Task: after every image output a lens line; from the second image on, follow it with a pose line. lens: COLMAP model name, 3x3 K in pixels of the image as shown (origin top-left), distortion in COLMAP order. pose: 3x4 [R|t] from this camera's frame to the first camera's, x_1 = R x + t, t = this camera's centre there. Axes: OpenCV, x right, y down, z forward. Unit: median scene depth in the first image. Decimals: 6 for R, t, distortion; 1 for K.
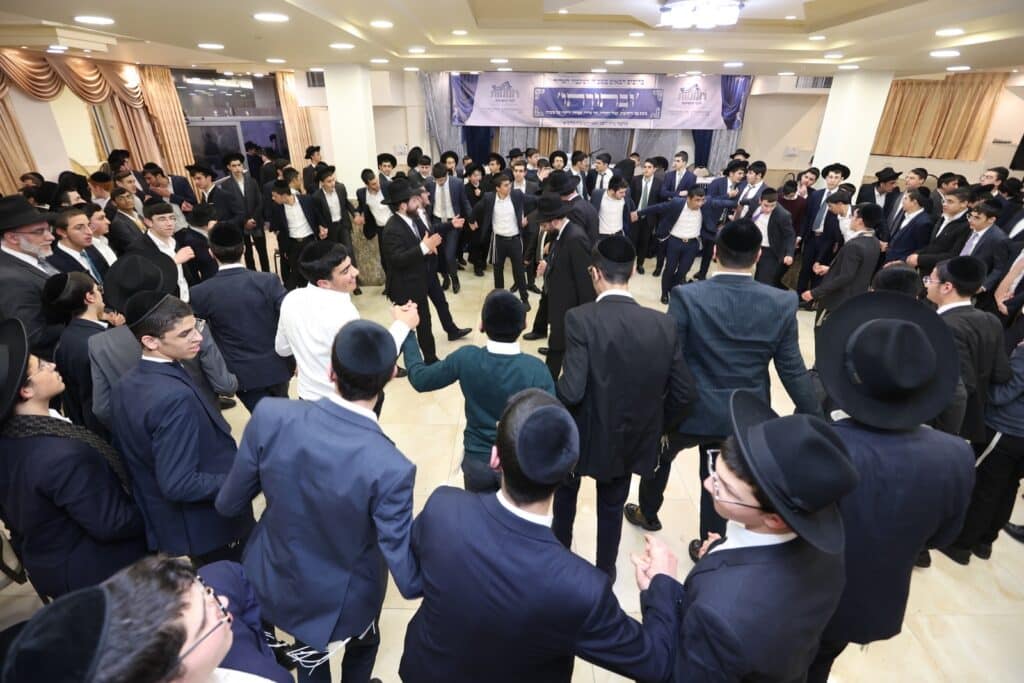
lens RADIAL K [[492.0, 0, 512.0], [0, 492.0, 341.5], [0, 0, 1]] dist [-0.005233, -0.000623]
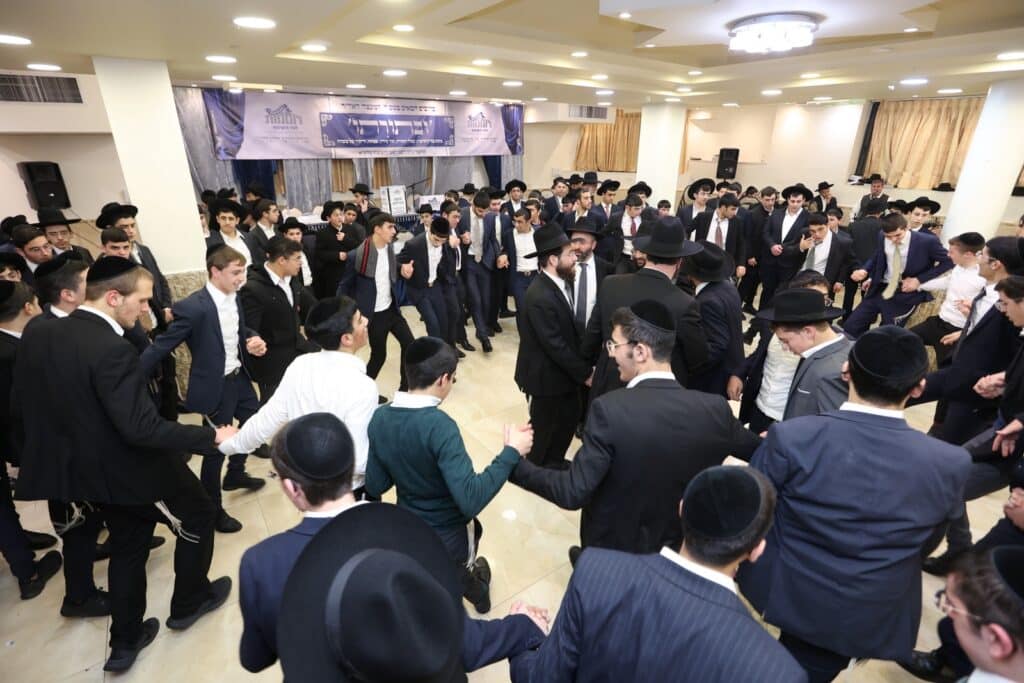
lens RADIAL K [[492.0, 0, 512.0], [0, 492.0, 341.5], [0, 0, 1]] dist [-0.005233, -0.000623]
pose [[0.794053, -0.239336, 0.558747, -0.252760], [0.270509, 0.962317, 0.027774, -0.074058], [-0.544339, 0.129092, 0.828873, 0.174378]]
